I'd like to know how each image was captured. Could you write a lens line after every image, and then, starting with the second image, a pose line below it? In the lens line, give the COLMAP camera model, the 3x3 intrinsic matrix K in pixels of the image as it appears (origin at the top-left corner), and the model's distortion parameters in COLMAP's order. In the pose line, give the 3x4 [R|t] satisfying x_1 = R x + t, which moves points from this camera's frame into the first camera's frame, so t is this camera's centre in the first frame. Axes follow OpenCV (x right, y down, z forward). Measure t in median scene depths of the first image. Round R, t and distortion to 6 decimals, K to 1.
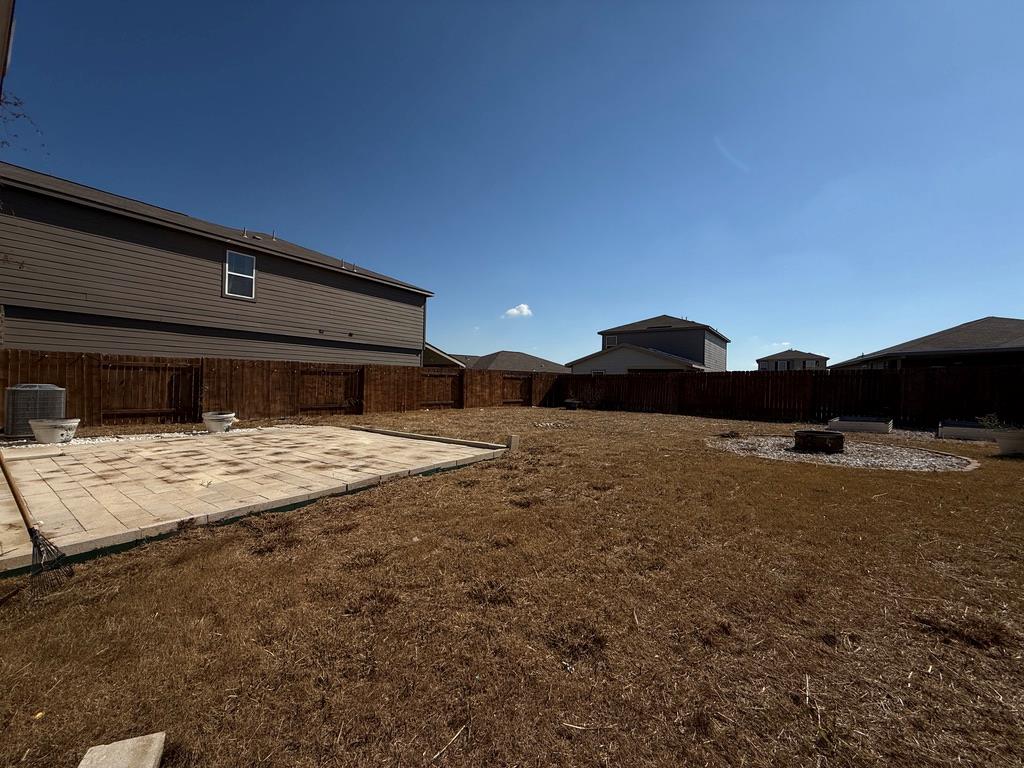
lens RADIAL K [[407.4, 0, 503.1], [0, 407.4, 381.5], [0, 0, 1]] dist [0.000656, -0.000018]
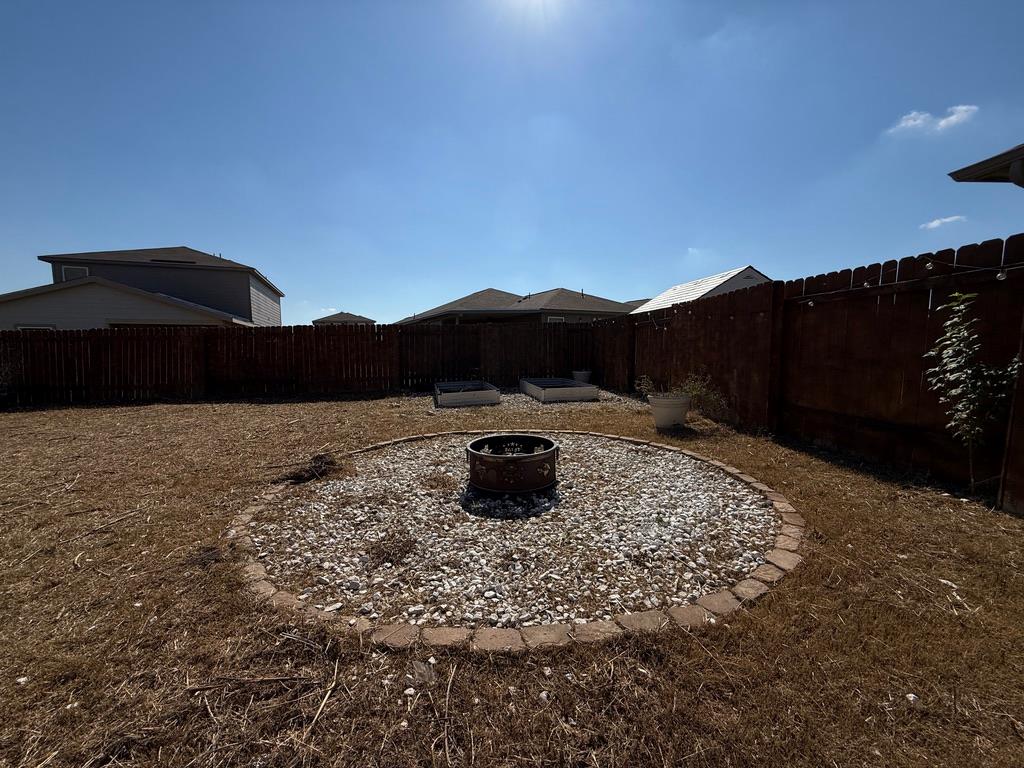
lens RADIAL K [[407.4, 0, 514.0], [0, 407.4, 380.4], [0, 0, 1]] dist [0.000656, -0.000018]
pose [[0.523584, -0.092932, 0.846891, 0.138371], [0.018305, 0.995031, 0.097871, 0.003305], [-0.851778, -0.035741, 0.522683, 0.264869]]
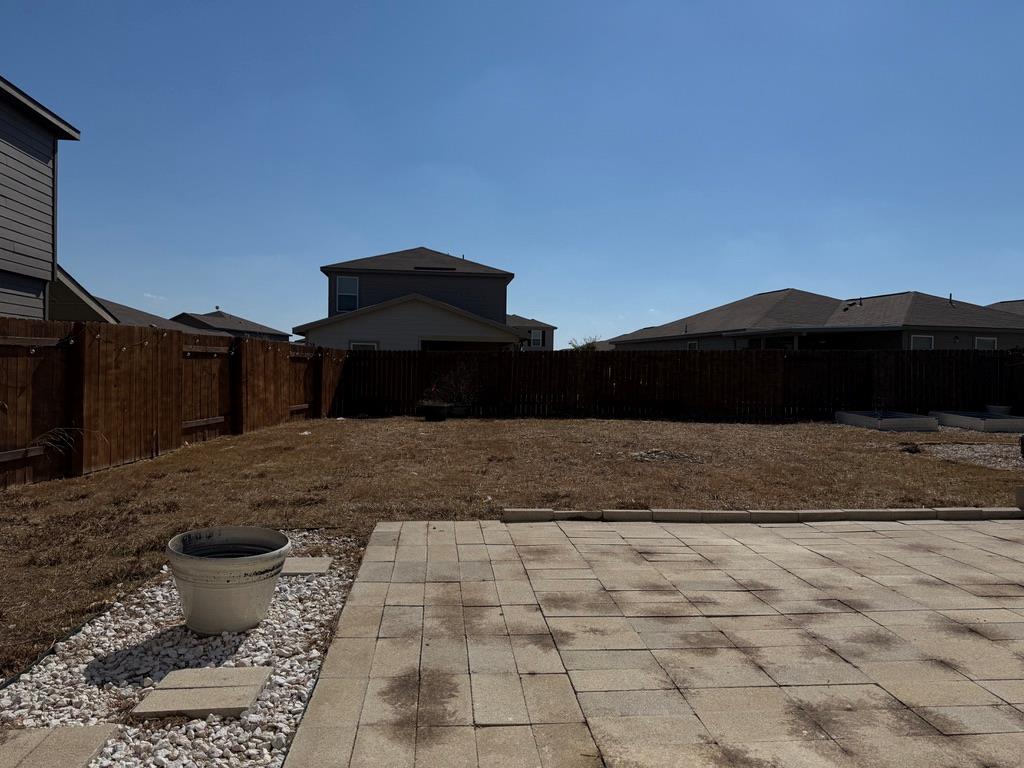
lens RADIAL K [[723.0, 0, 511.8], [0, 723.0, 384.3], [0, 0, 1]] dist [0.027073, -0.028748]
pose [[0.741930, -0.024168, 0.670041, -0.325537], [-0.001187, 0.999301, 0.037359, -0.009831], [-0.670476, -0.028513, 0.741383, 0.225772]]
